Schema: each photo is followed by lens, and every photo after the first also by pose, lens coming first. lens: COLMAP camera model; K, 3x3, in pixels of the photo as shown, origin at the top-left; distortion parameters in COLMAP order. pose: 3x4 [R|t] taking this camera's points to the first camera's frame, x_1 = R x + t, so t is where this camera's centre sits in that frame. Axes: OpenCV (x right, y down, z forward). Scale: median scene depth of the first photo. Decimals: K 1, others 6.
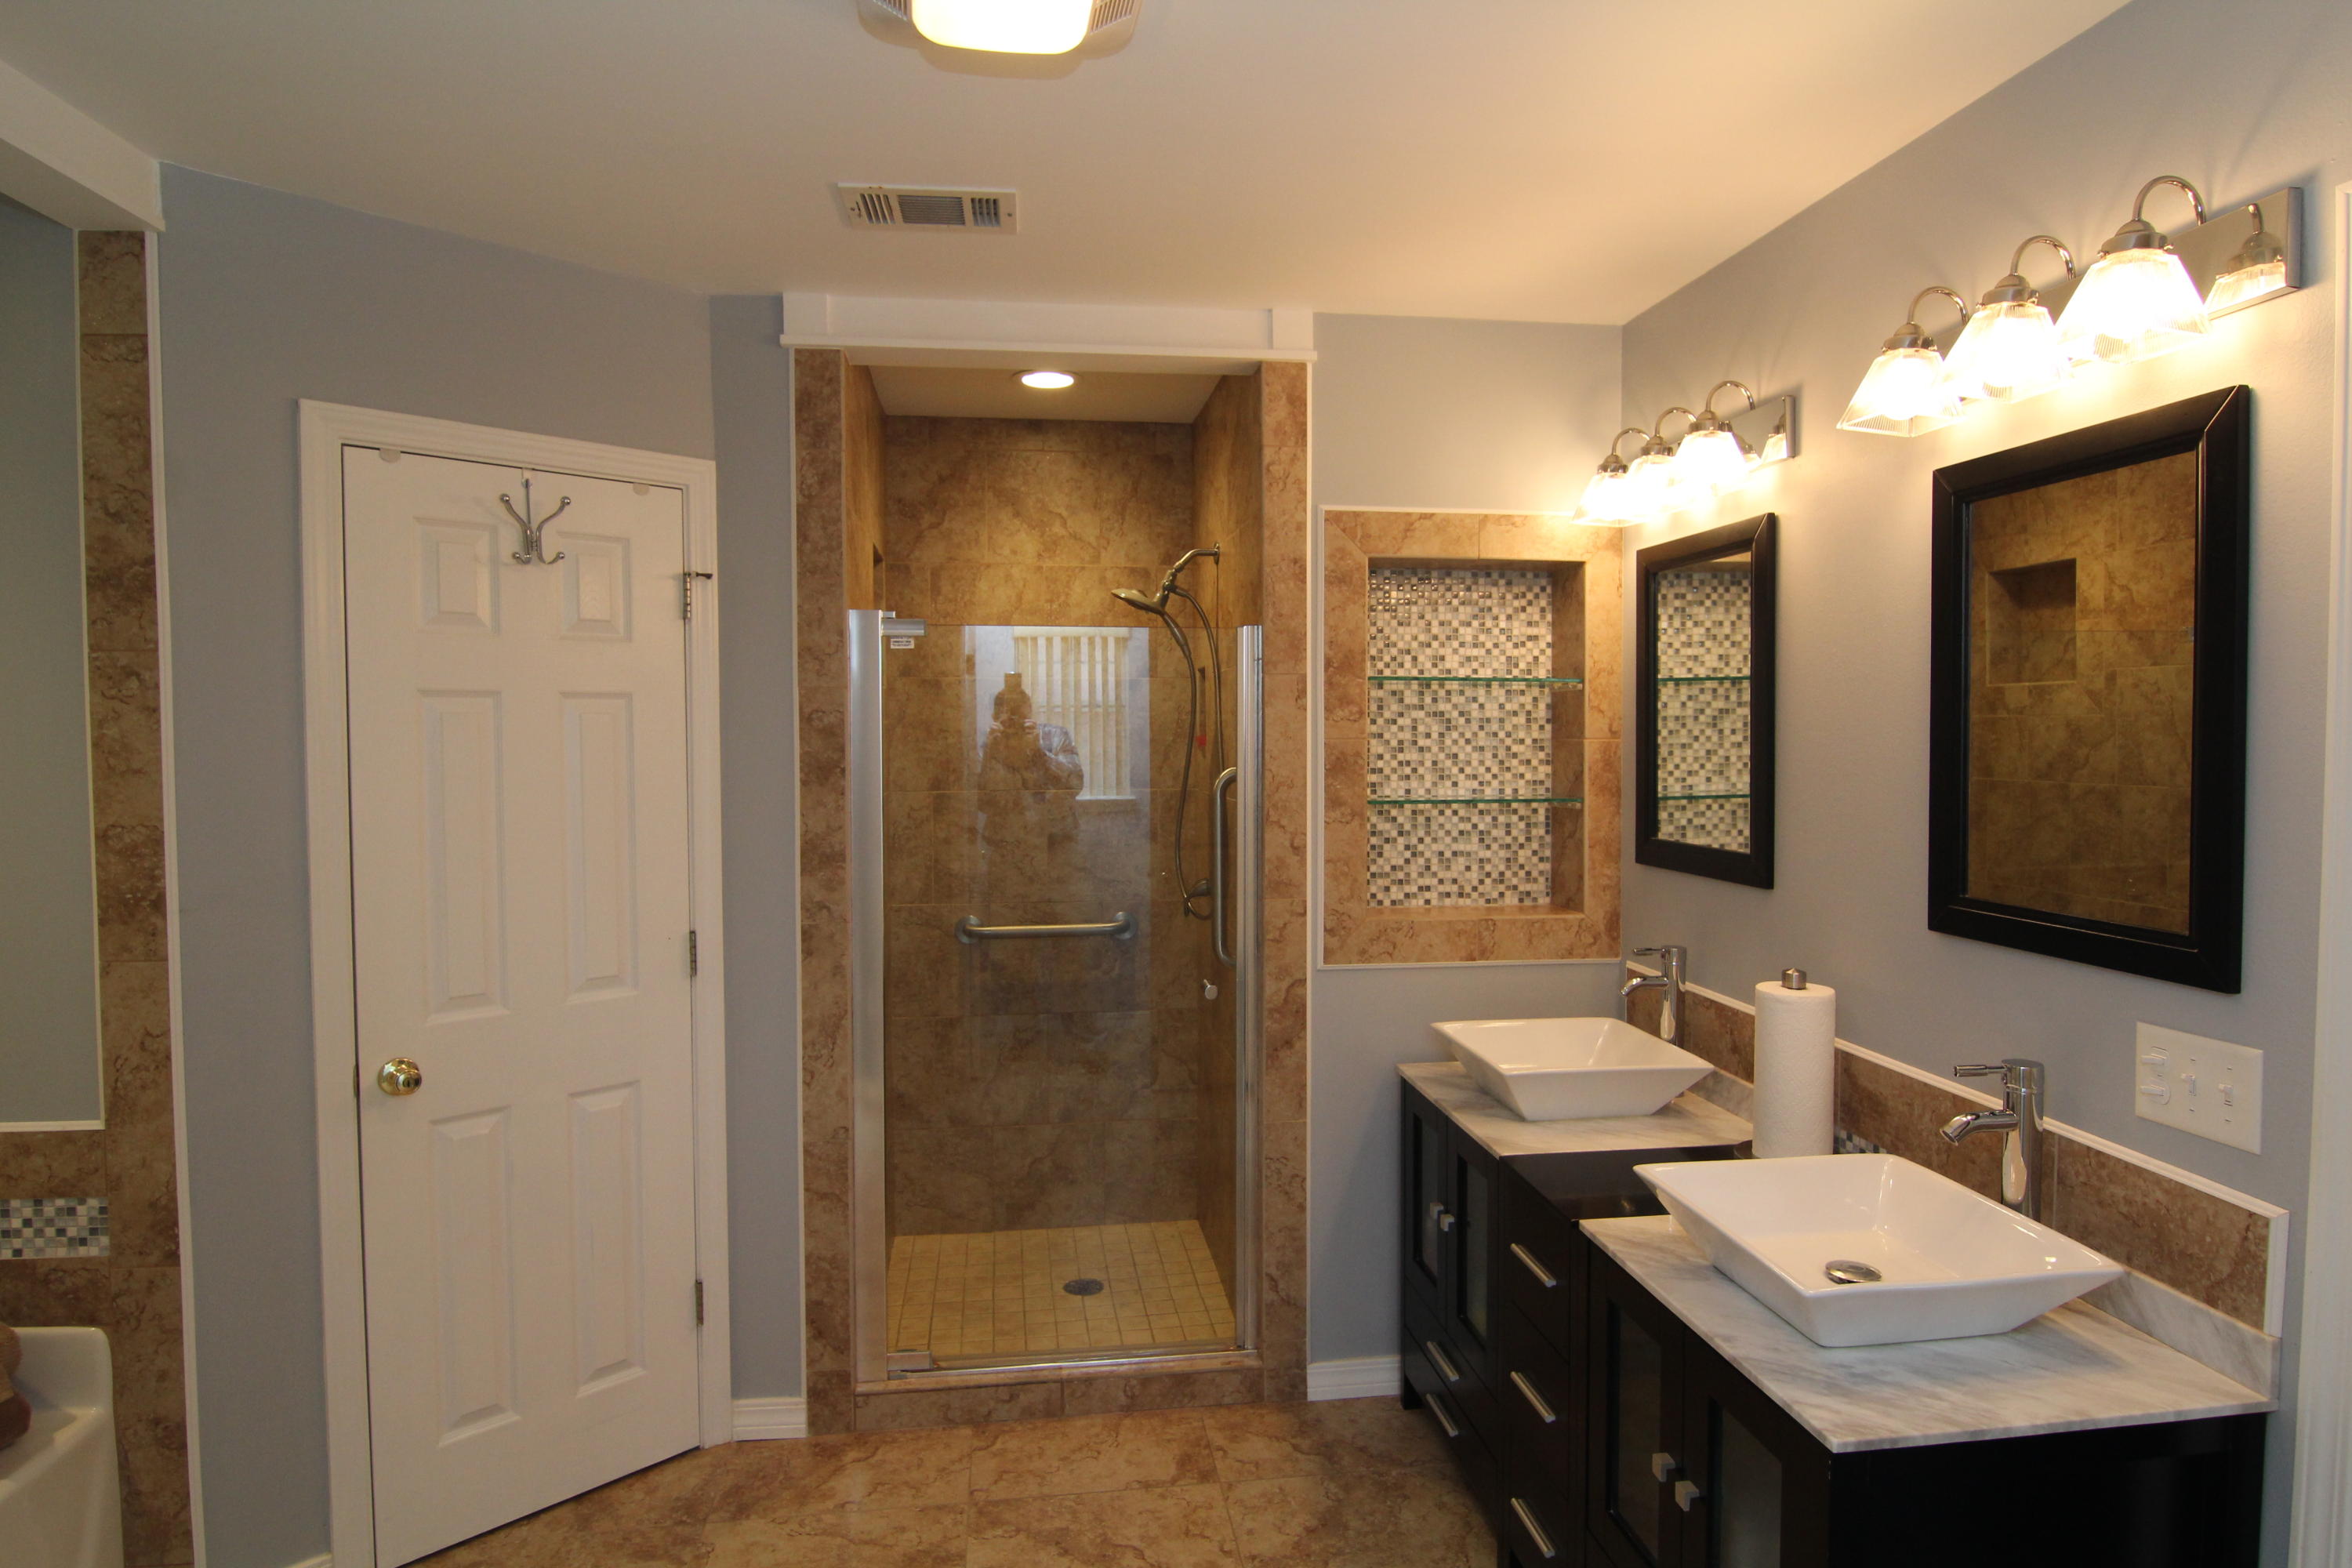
lens RADIAL K [[1329.1, 0, 1166.8], [0, 1329.1, 776.0], [0, 0, 1]] dist [0.001877, -0.017232]
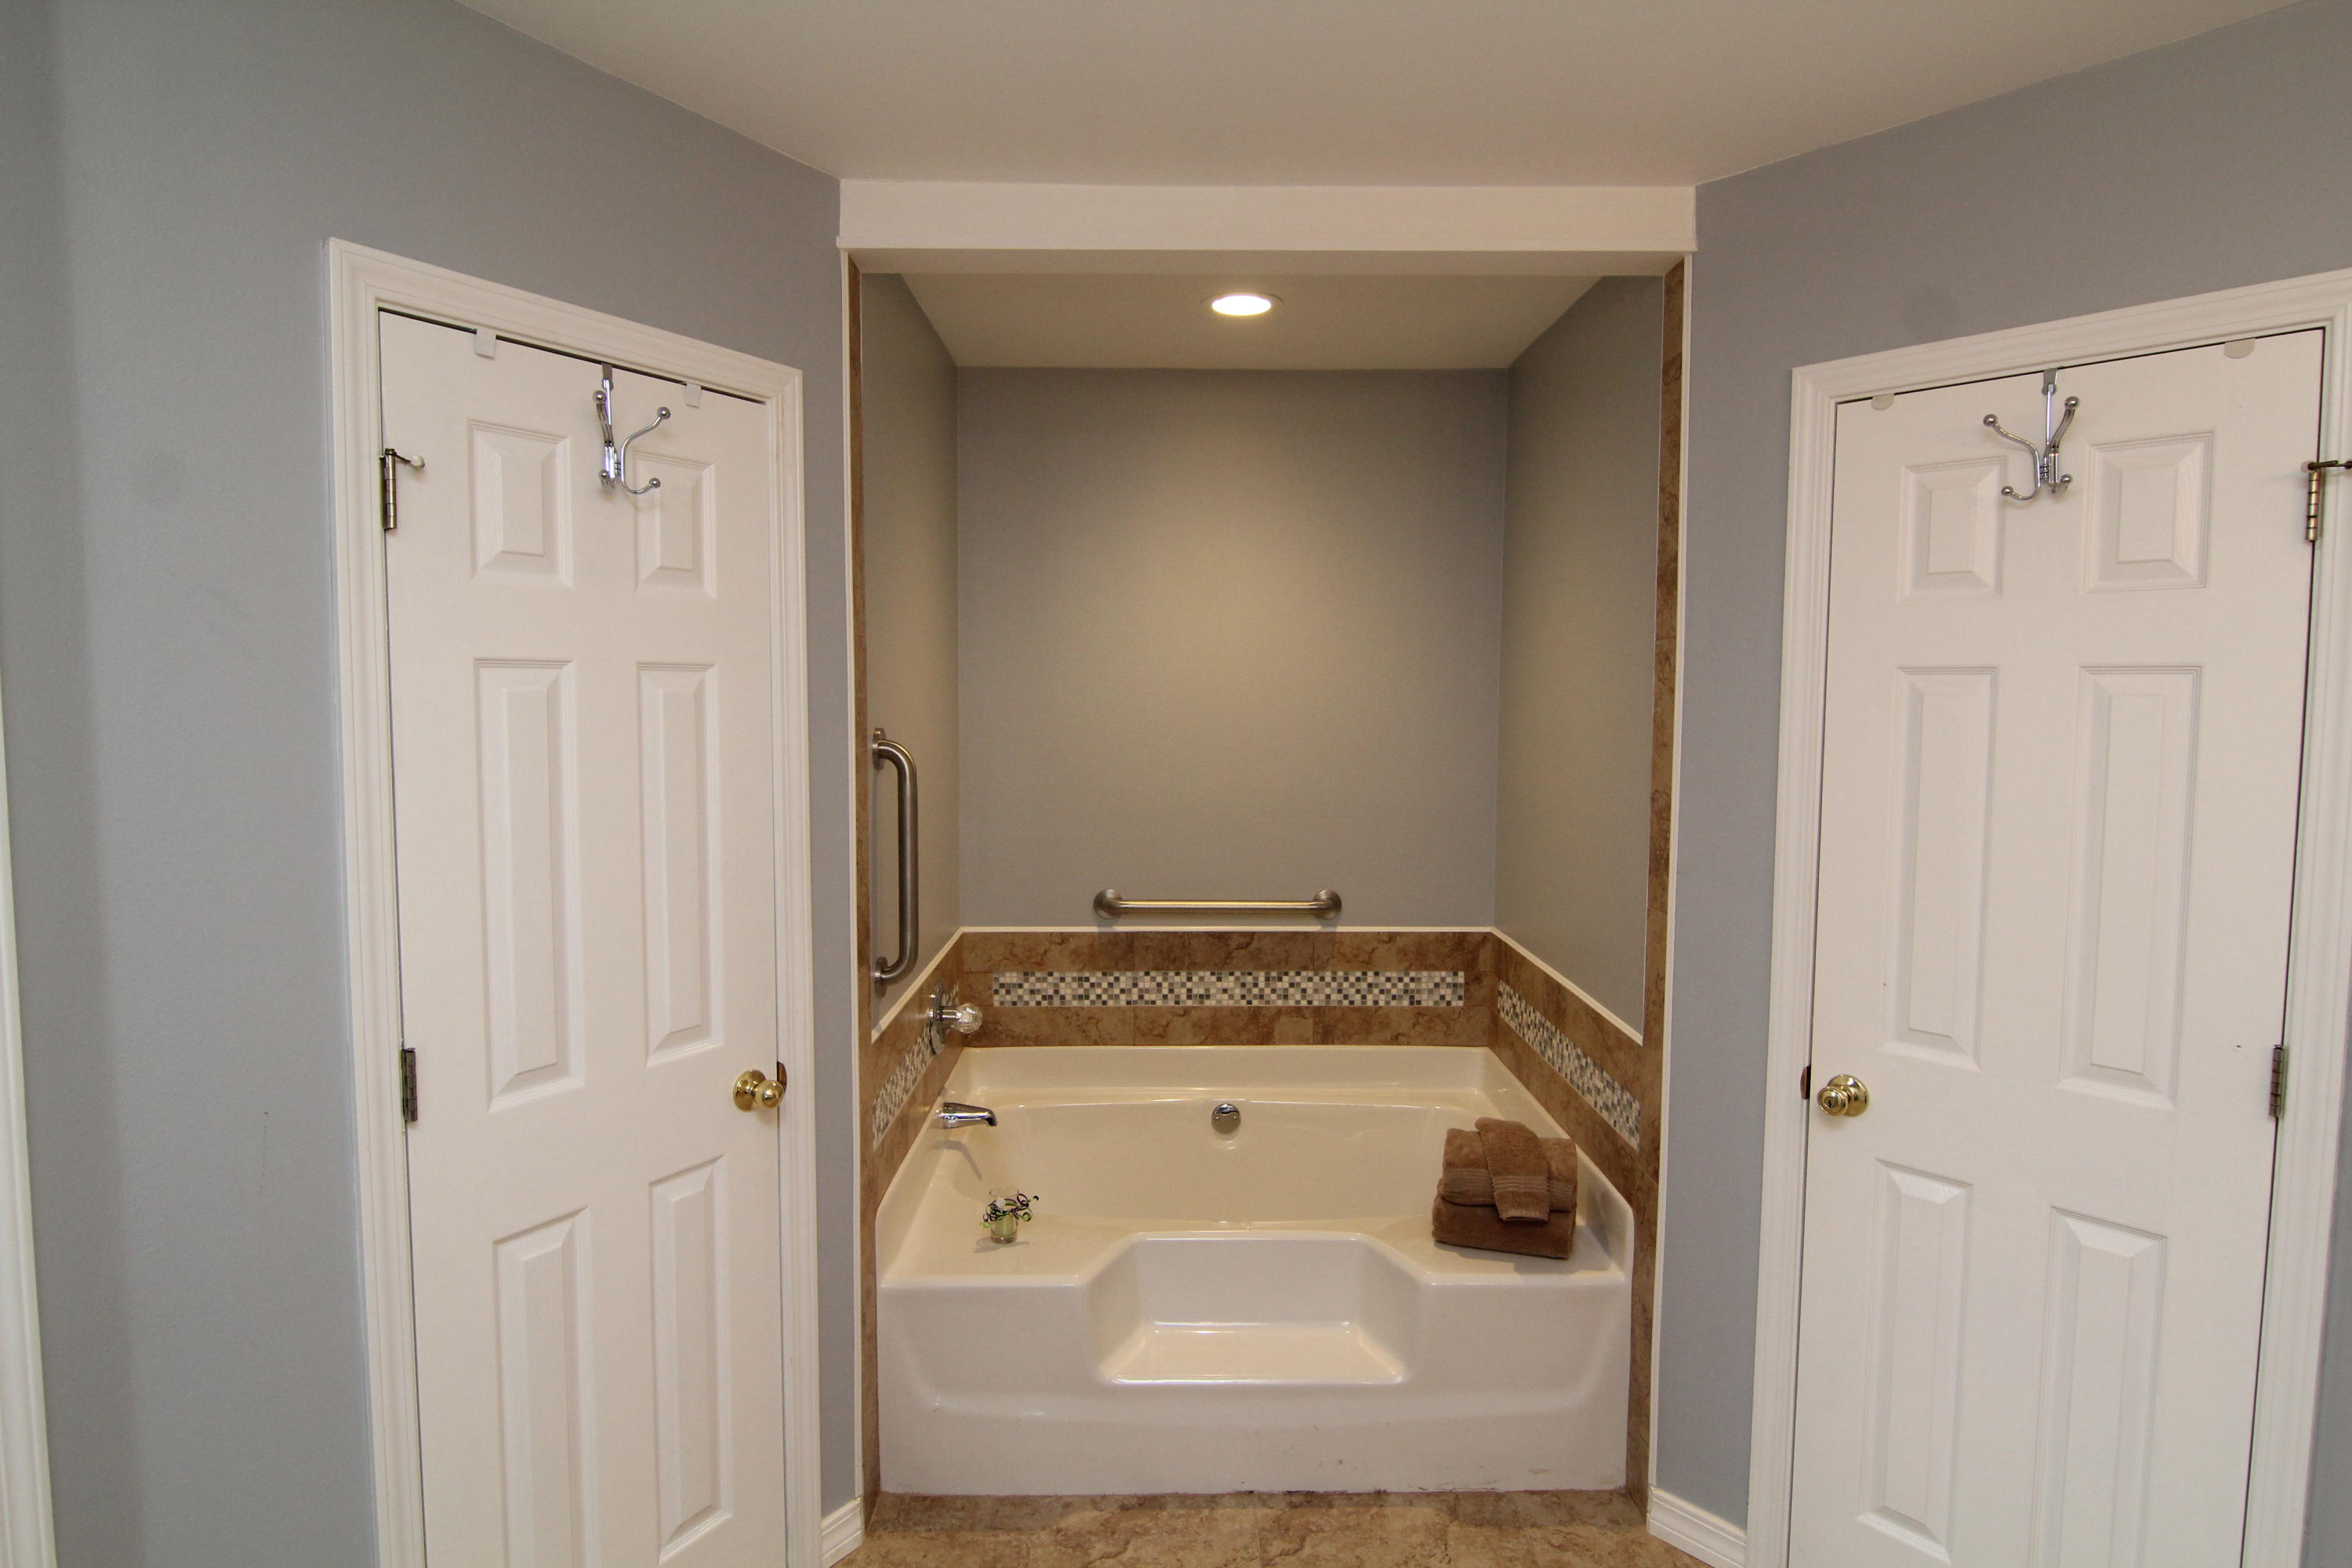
lens RADIAL K [[1329.1, 0, 1166.8], [0, 1329.1, 776.0], [0, 0, 1]] dist [0.001877, -0.017232]
pose [[-0.143255, 0.066749, -0.987432, 0.362355], [-0.040939, 0.996469, 0.073299, -0.037251], [0.988839, 0.050925, -0.140017, 0.644335]]
